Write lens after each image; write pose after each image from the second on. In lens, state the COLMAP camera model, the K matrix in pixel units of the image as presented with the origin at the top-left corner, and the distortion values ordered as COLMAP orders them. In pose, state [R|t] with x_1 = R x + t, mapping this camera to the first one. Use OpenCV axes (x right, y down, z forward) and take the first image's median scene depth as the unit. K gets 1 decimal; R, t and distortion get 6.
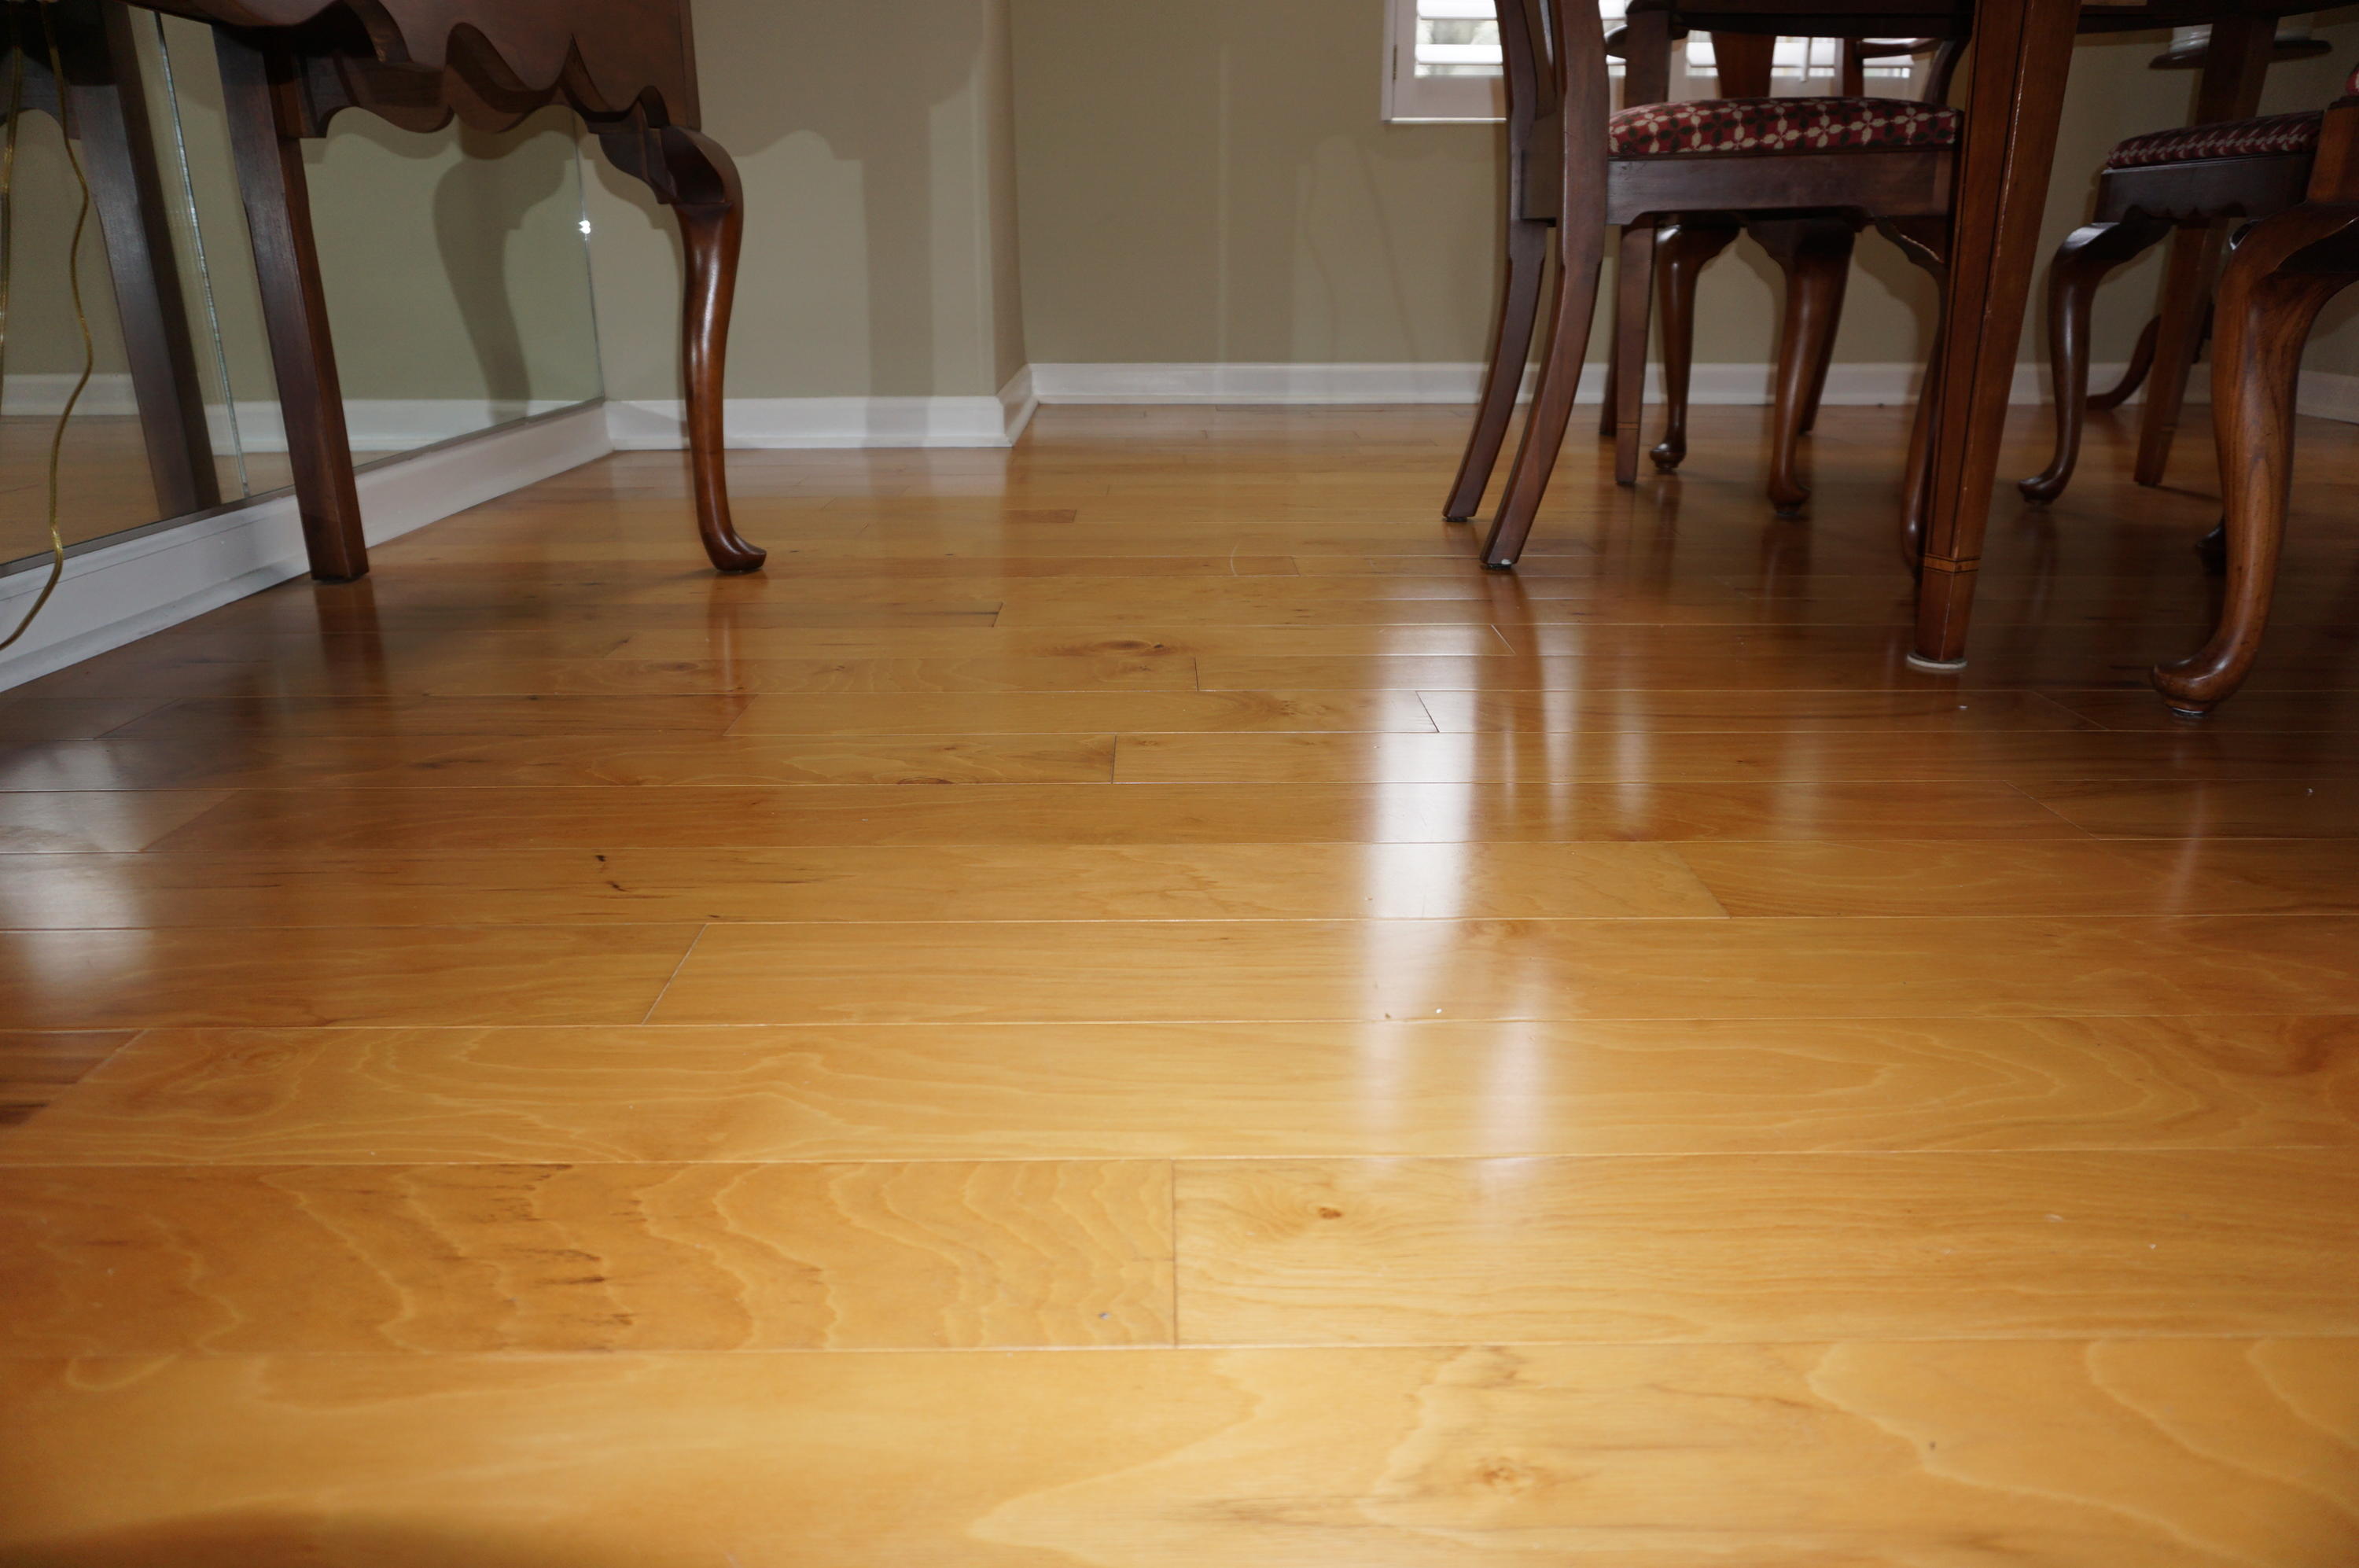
lens RADIAL K [[1581.1, 0, 1174.5], [0, 1581.1, 782.7], [0, 0, 1]] dist [-0.032435, 0.025132]
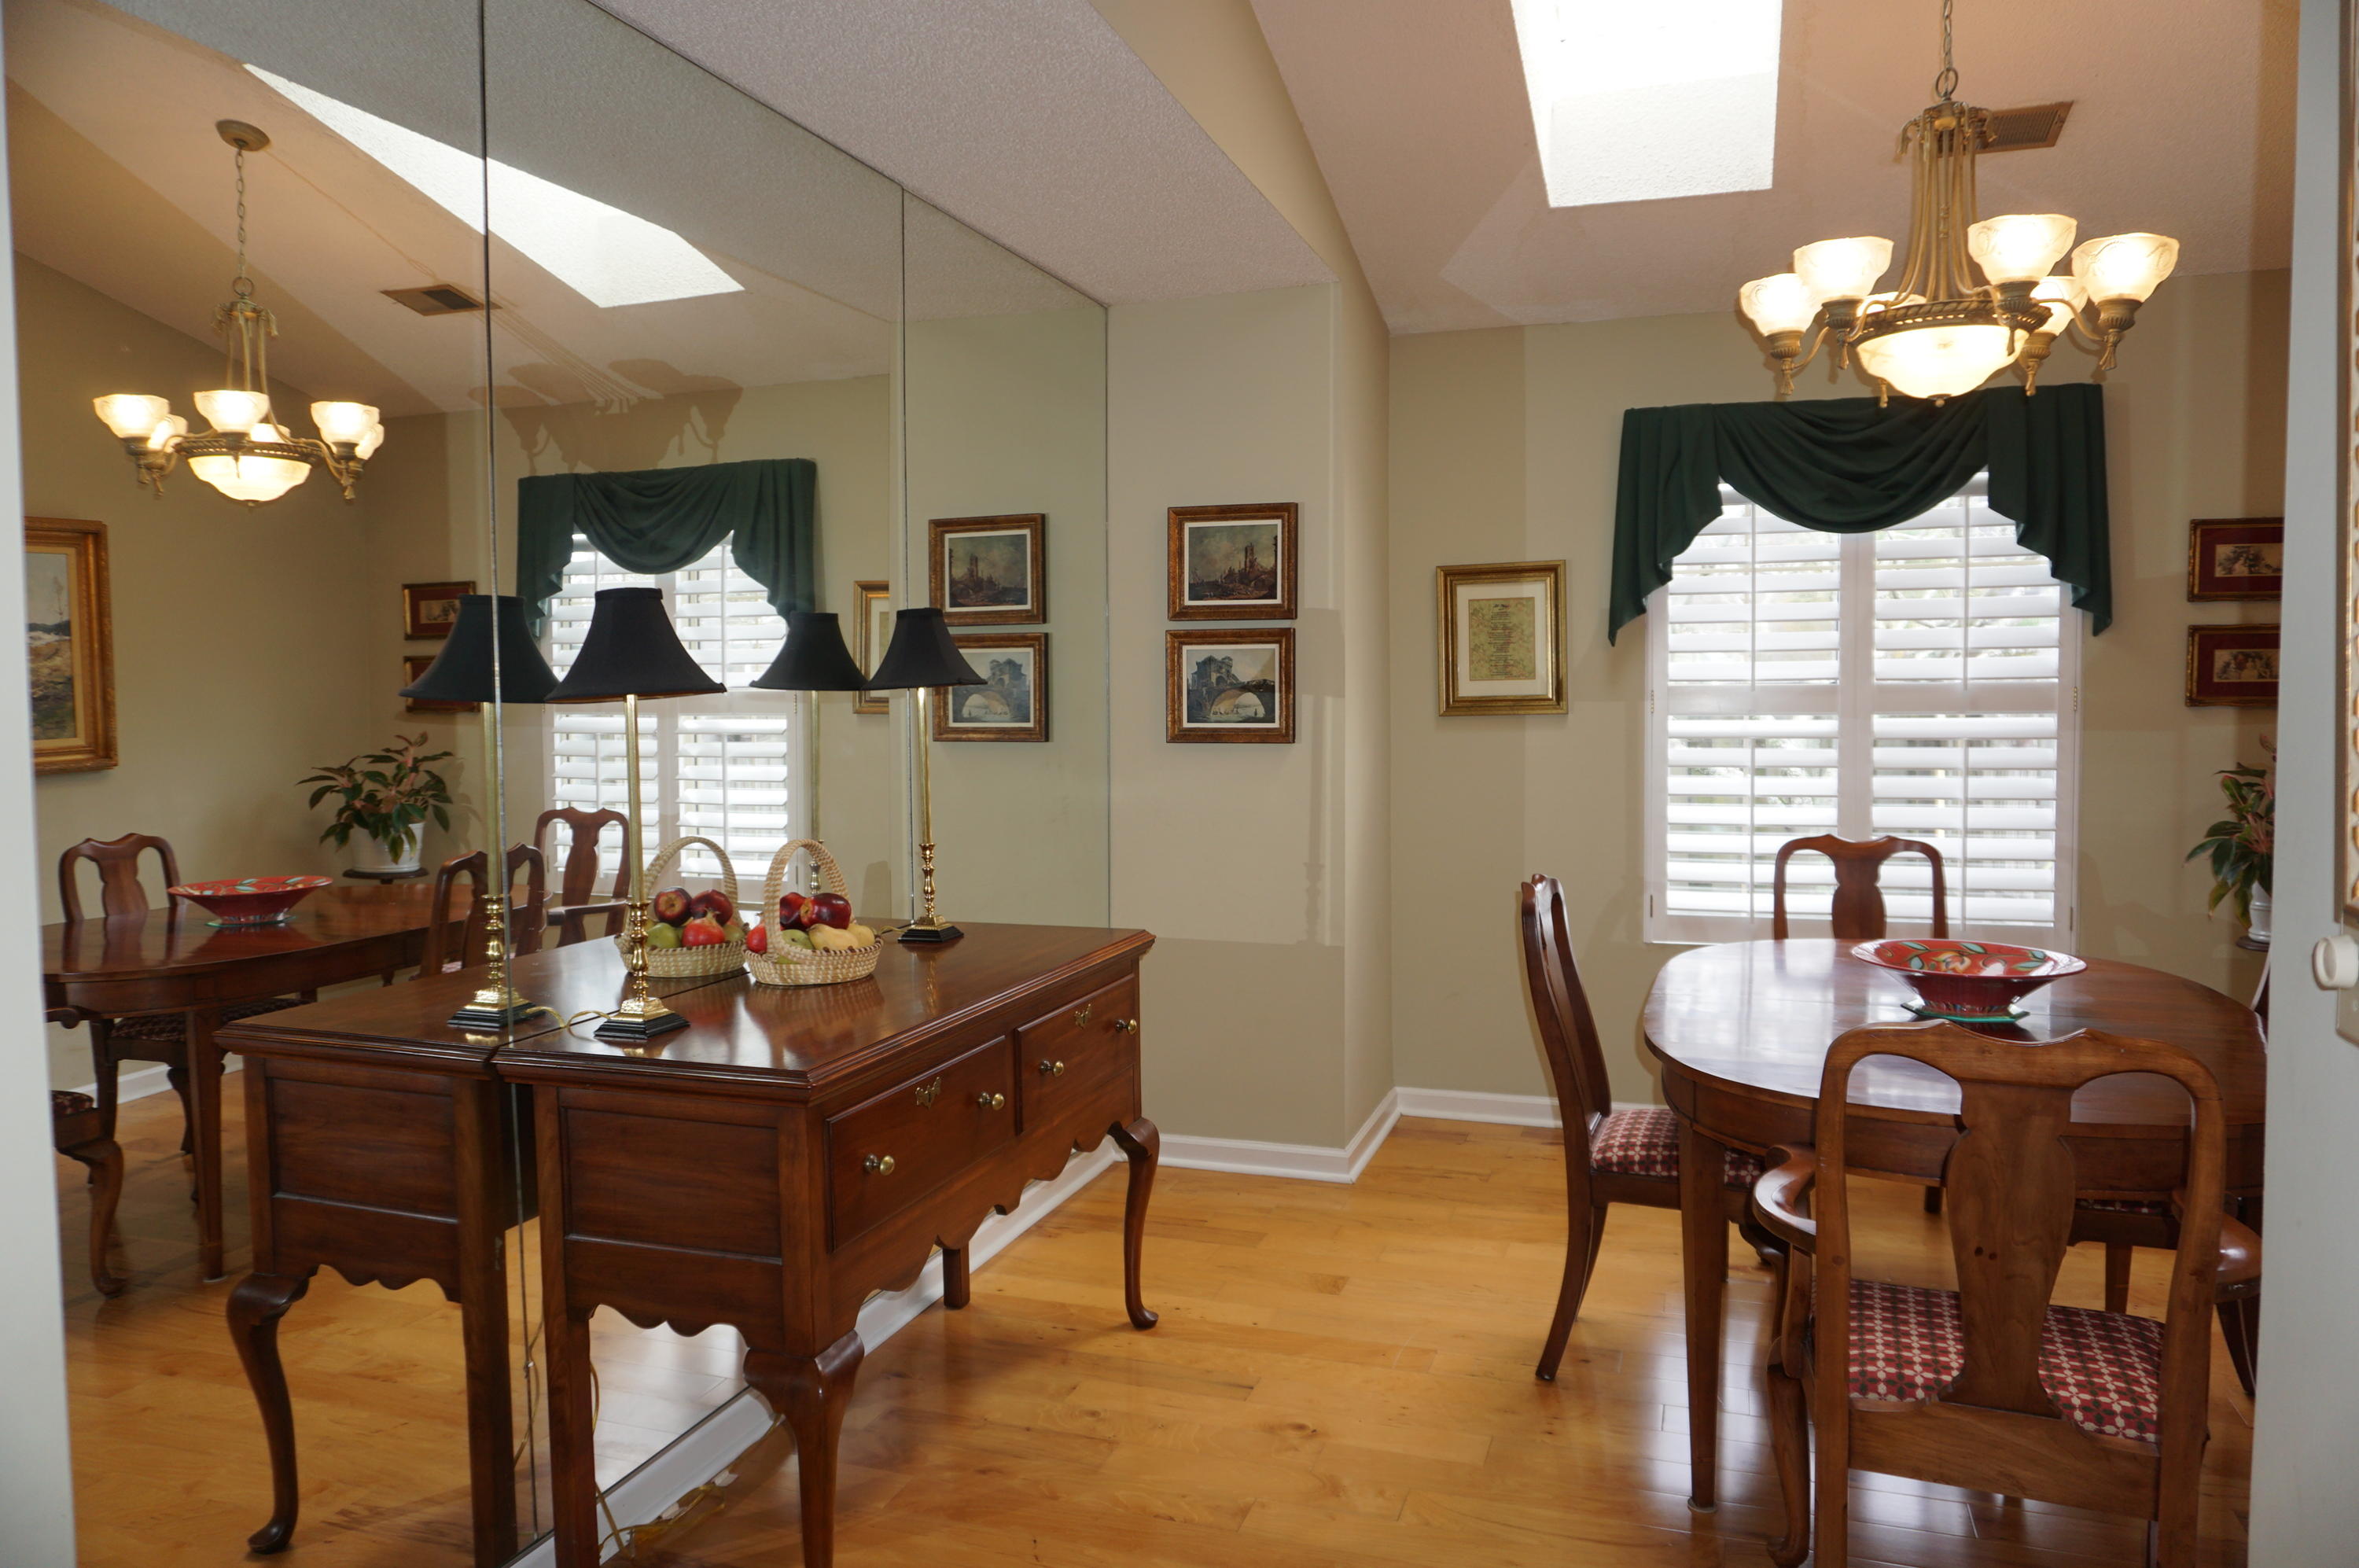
lens RADIAL K [[1581.1, 0, 1185.2], [0, 1581.1, 777.2], [0, 0, 1]] dist [-0.032435, 0.025132]
pose [[0.942622, 0.017615, -0.333398, 0.415803], [-0.105922, 0.962795, -0.248607, -0.314613], [0.316615, 0.269657, 0.909418, -0.950532]]
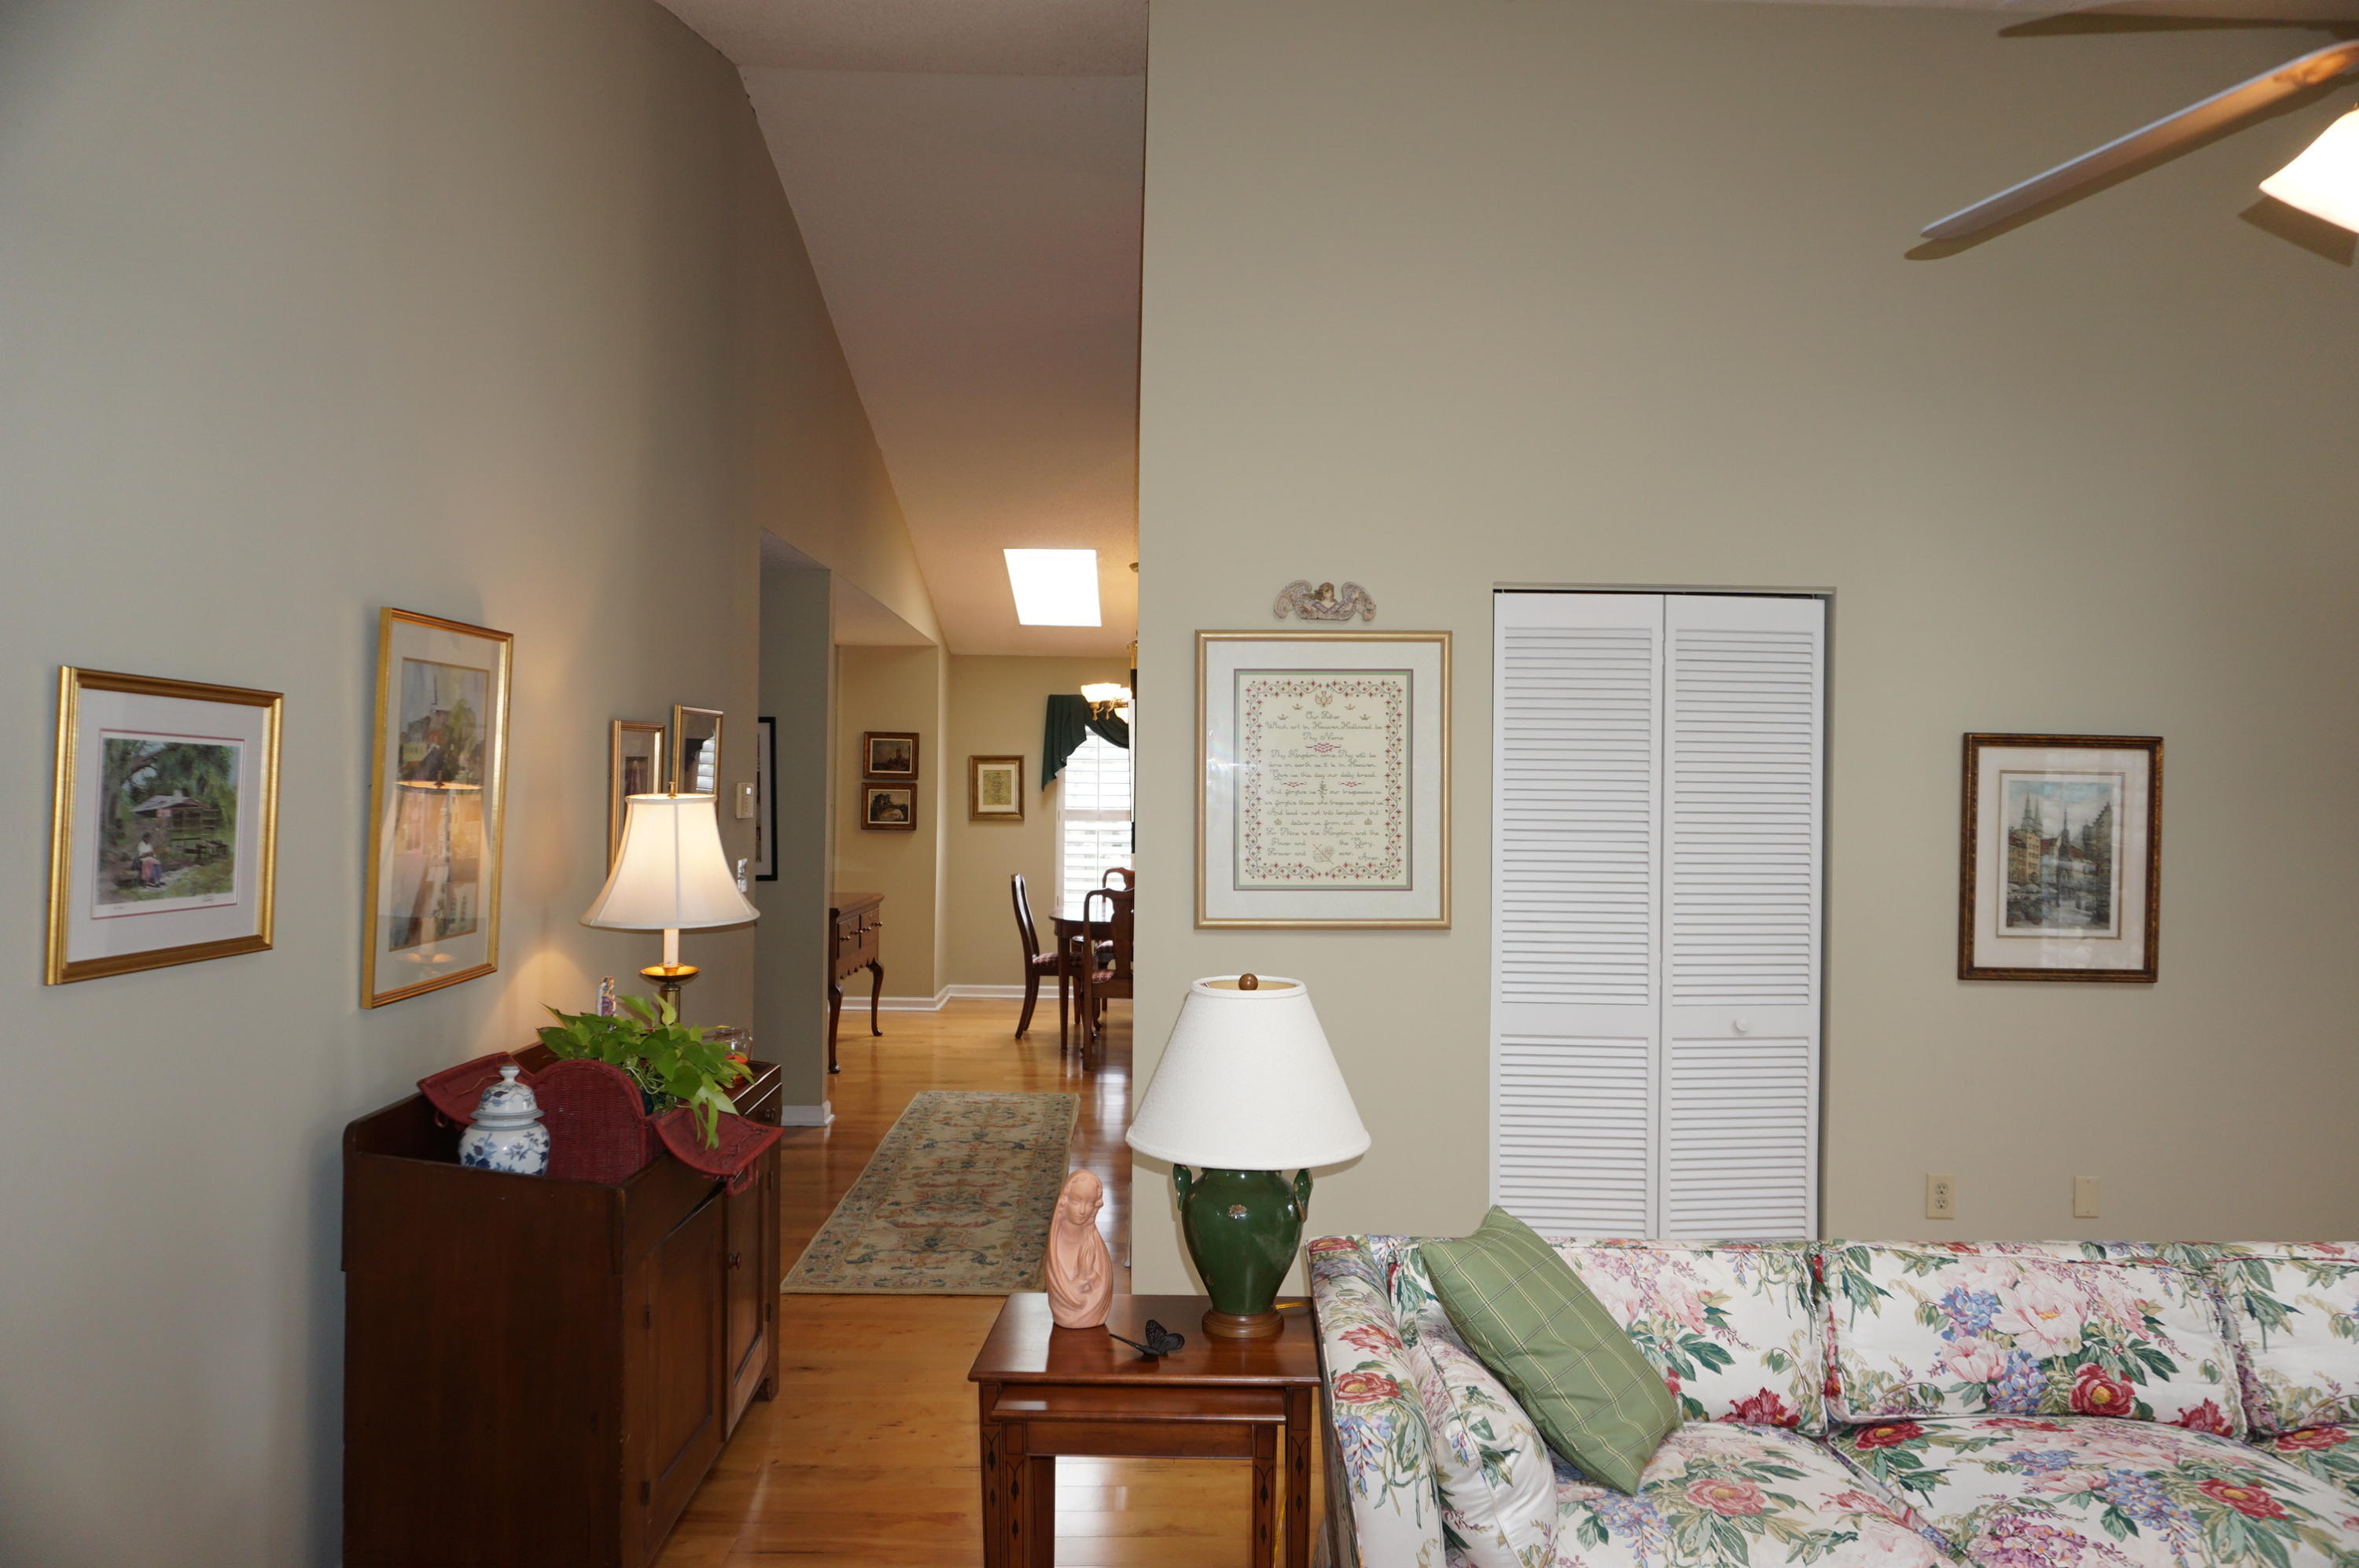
lens RADIAL K [[1581.1, 0, 1177.3], [0, 1581.1, 780.8], [0, 0, 1]] dist [-0.032435, 0.025132]
pose [[0.999861, 0.016685, 0.000245, 0.757658], [-0.015648, 0.942609, -0.333533, 0.862458], [-0.005796, 0.333483, 0.942738, -4.547968]]
